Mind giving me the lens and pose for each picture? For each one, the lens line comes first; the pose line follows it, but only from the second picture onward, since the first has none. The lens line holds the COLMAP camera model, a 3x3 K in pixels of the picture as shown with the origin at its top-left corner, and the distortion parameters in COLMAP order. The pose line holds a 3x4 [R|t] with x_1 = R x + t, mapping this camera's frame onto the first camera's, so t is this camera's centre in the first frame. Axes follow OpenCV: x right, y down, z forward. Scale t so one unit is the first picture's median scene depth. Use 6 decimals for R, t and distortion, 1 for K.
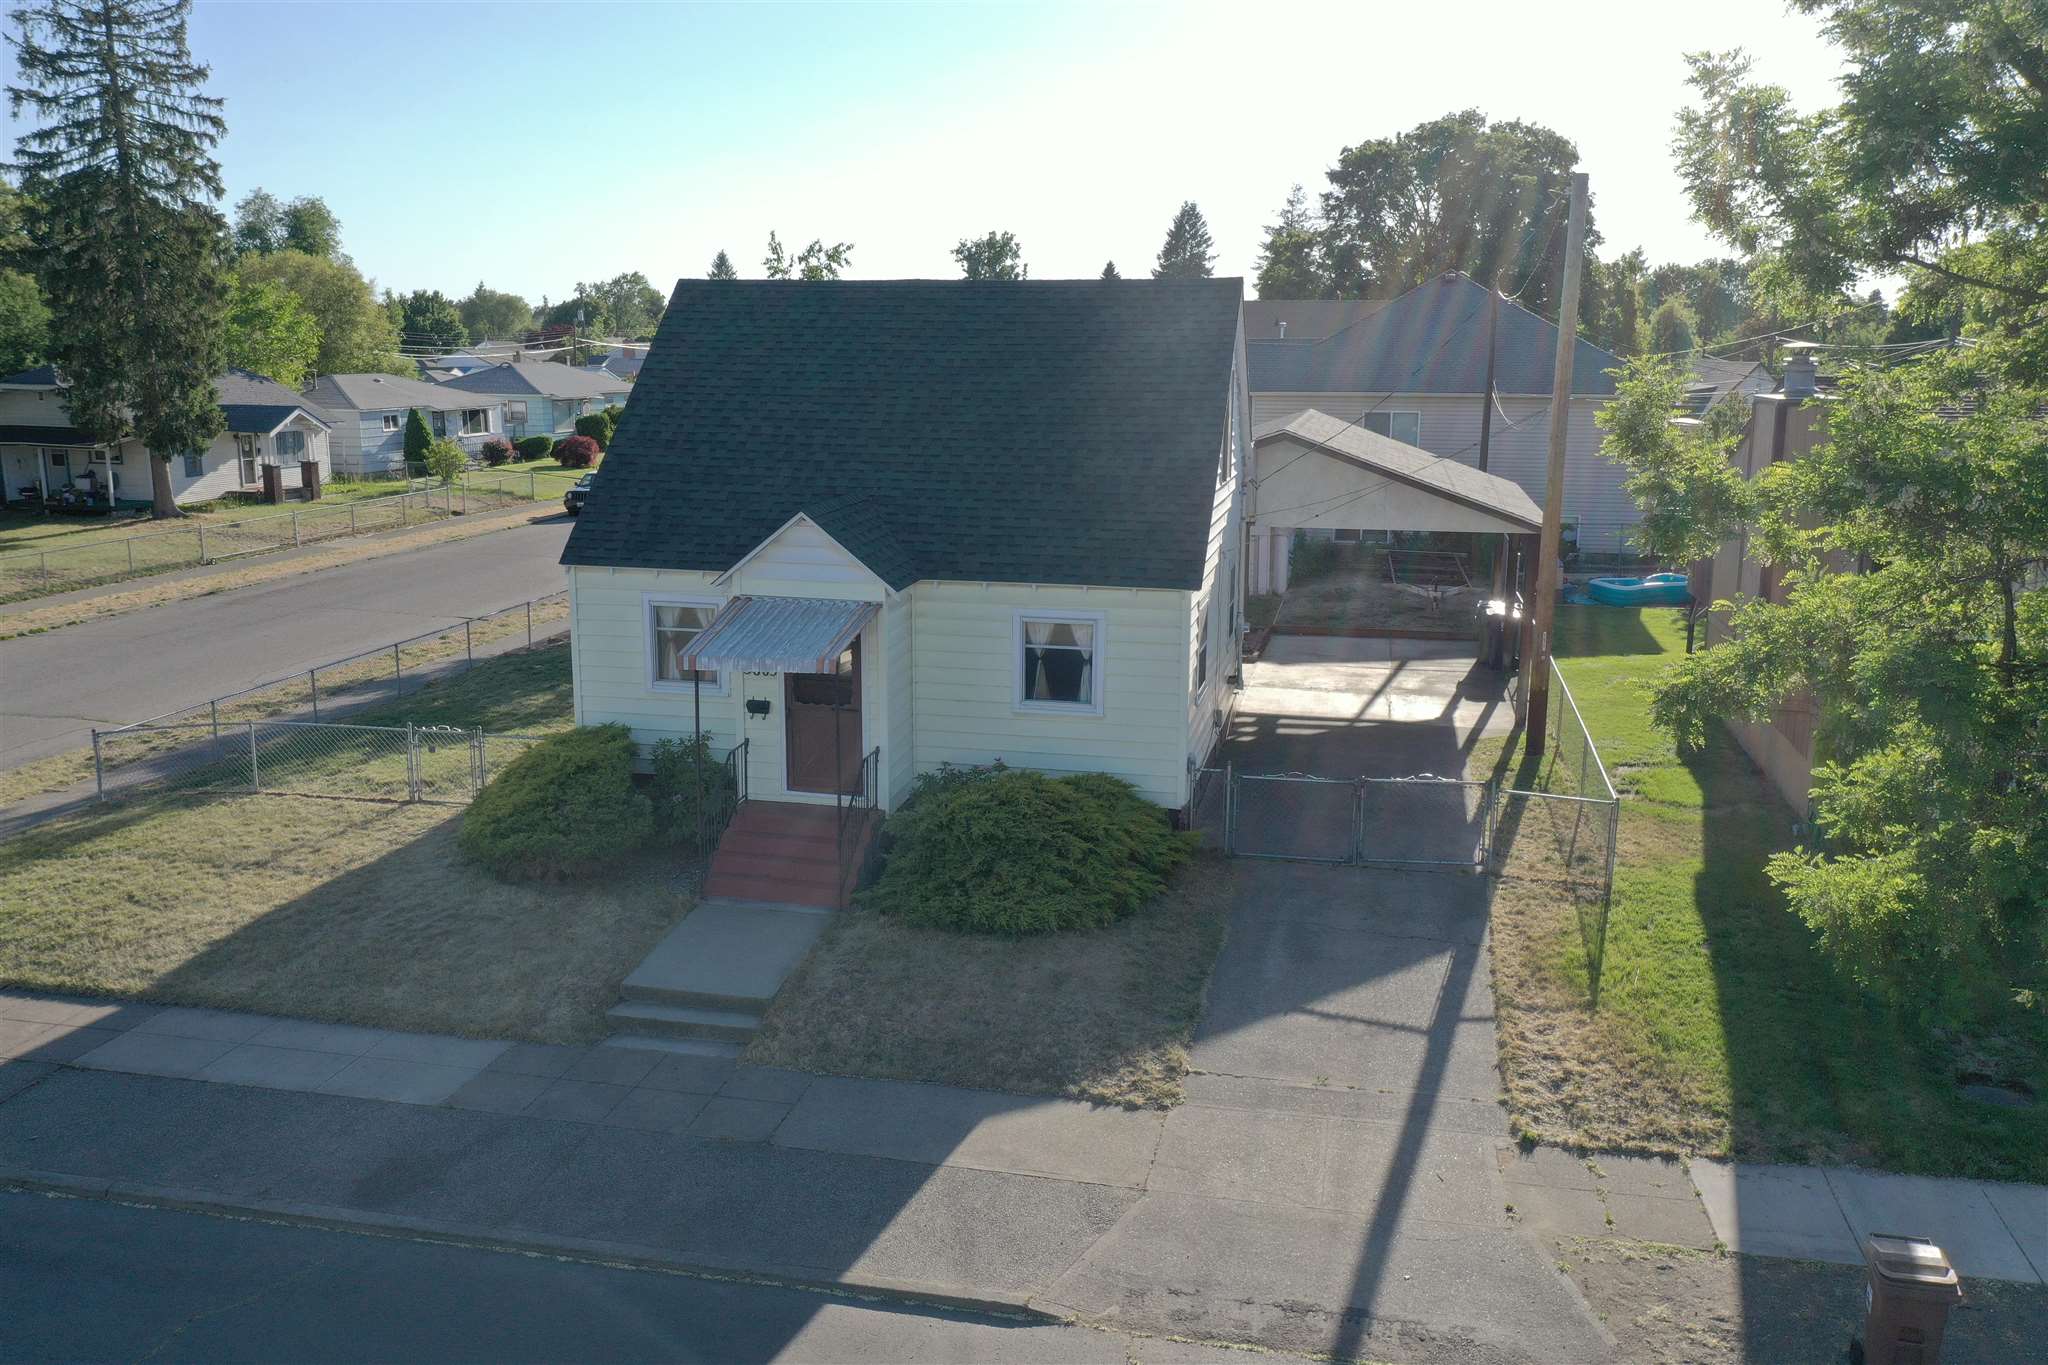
lens RADIAL K [[1618.0, 0, 1024.0], [0, 1618.0, 682.5], [0, 0, 1]] dist [0.013348, 0.006377]
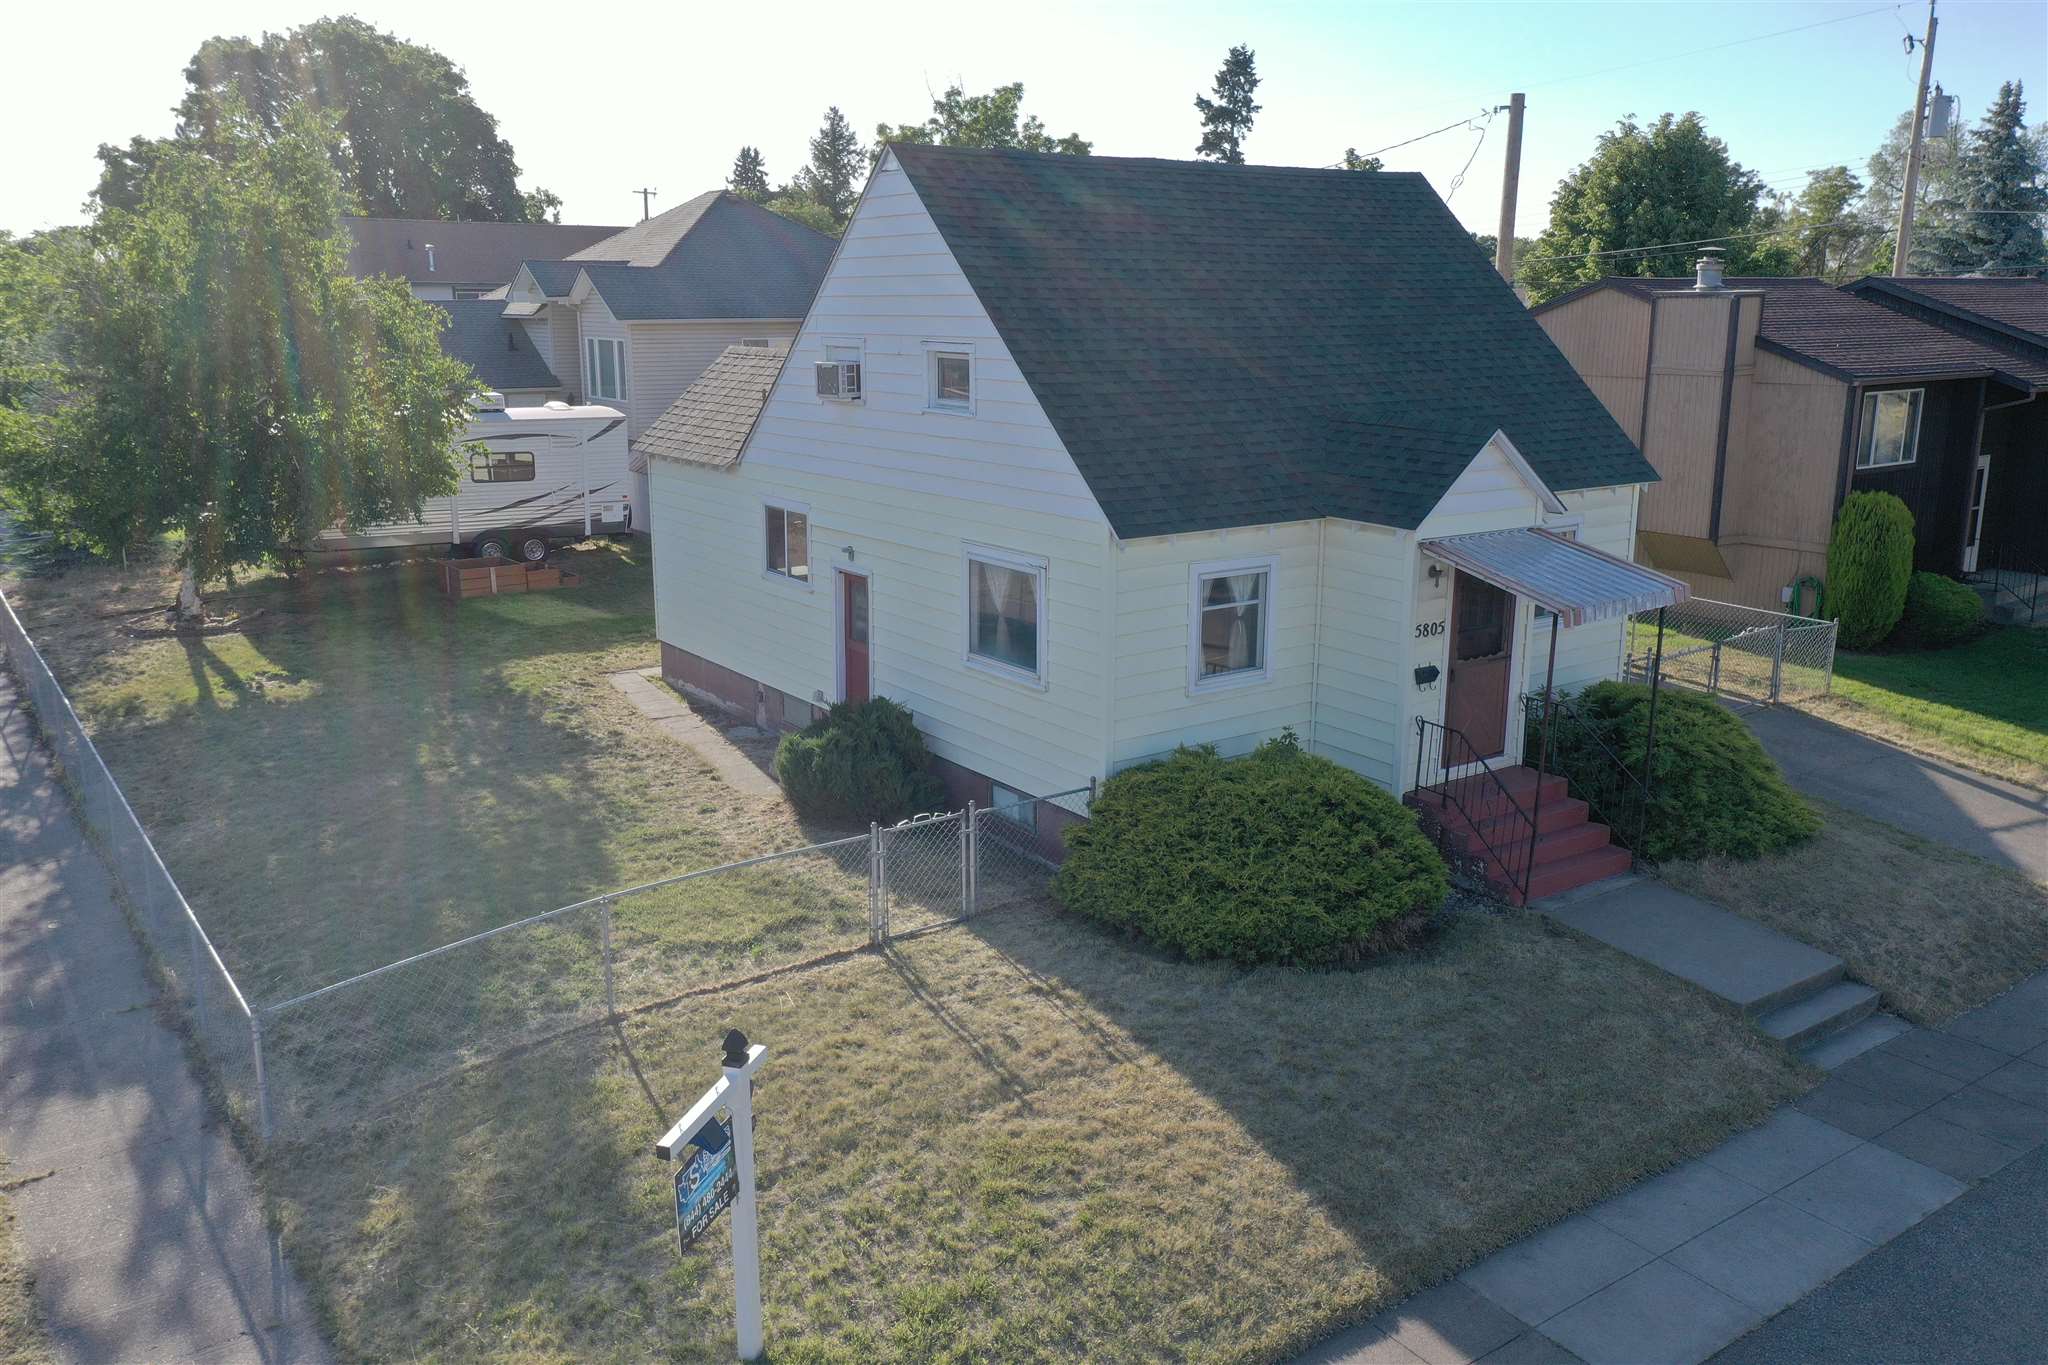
lens RADIAL K [[1618.0, 0, 1024.0], [0, 1618.0, 682.5], [0, 0, 1]] dist [0.013348, 0.006377]
pose [[0.671802, -0.177517, 0.719145, -0.884951], [0.155040, 0.983053, 0.097828, -0.092060], [-0.724324, 0.045775, 0.687939, 0.586177]]
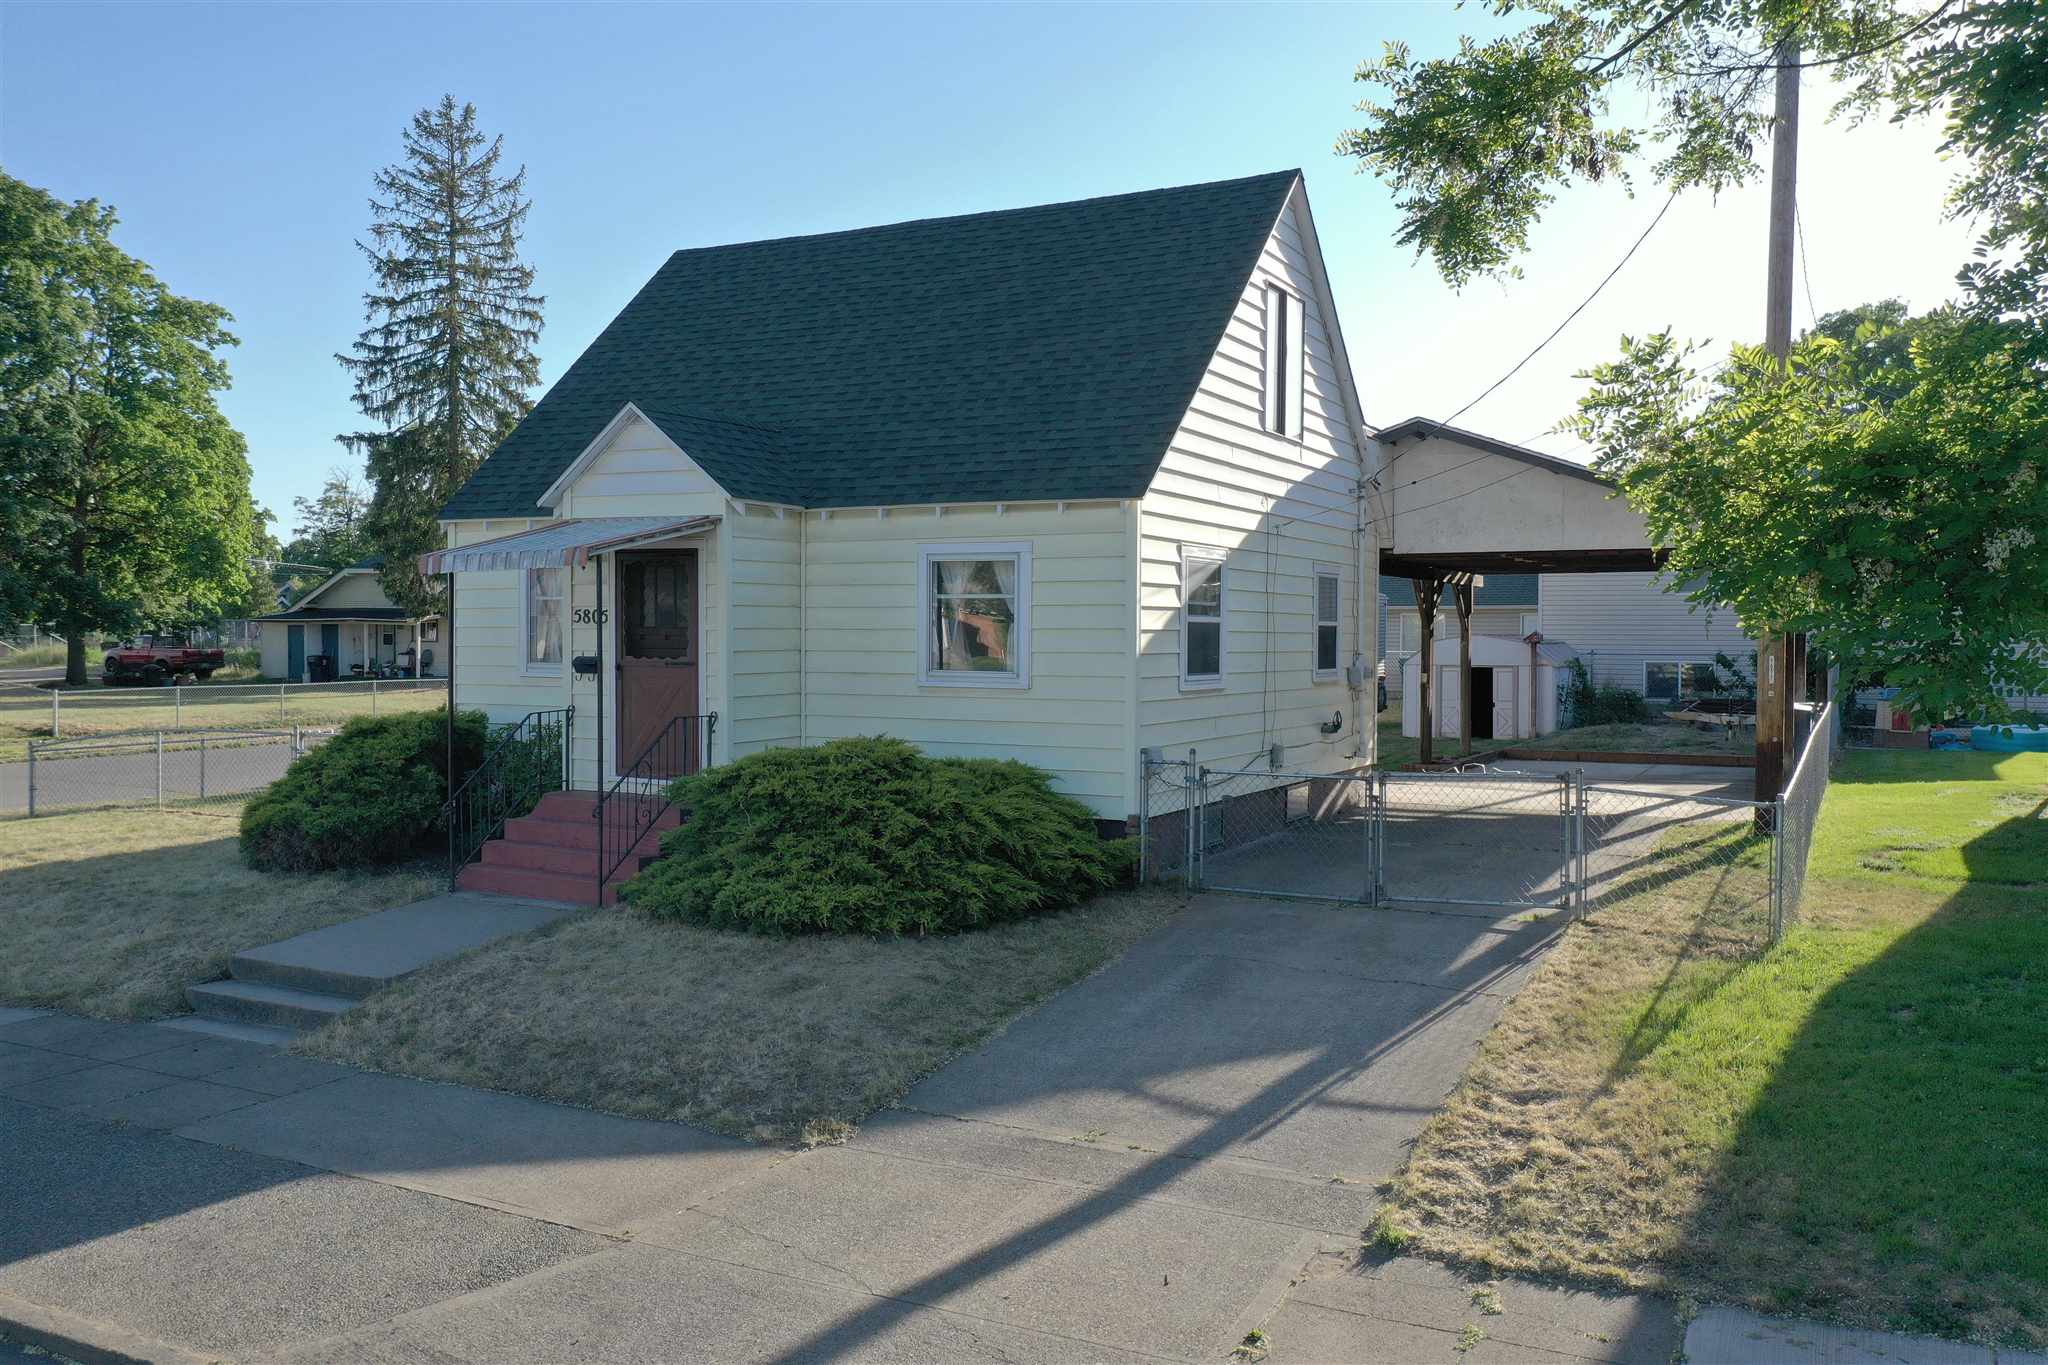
lens RADIAL K [[1618.0, 0, 1024.0], [0, 1618.0, 682.5], [0, 0, 1]] dist [0.013348, 0.006377]
pose [[0.964765, 0.008725, -0.262967, 0.240632], [-0.056125, 0.983271, -0.173286, 0.145584], [0.257056, 0.181940, 0.949116, 0.320495]]
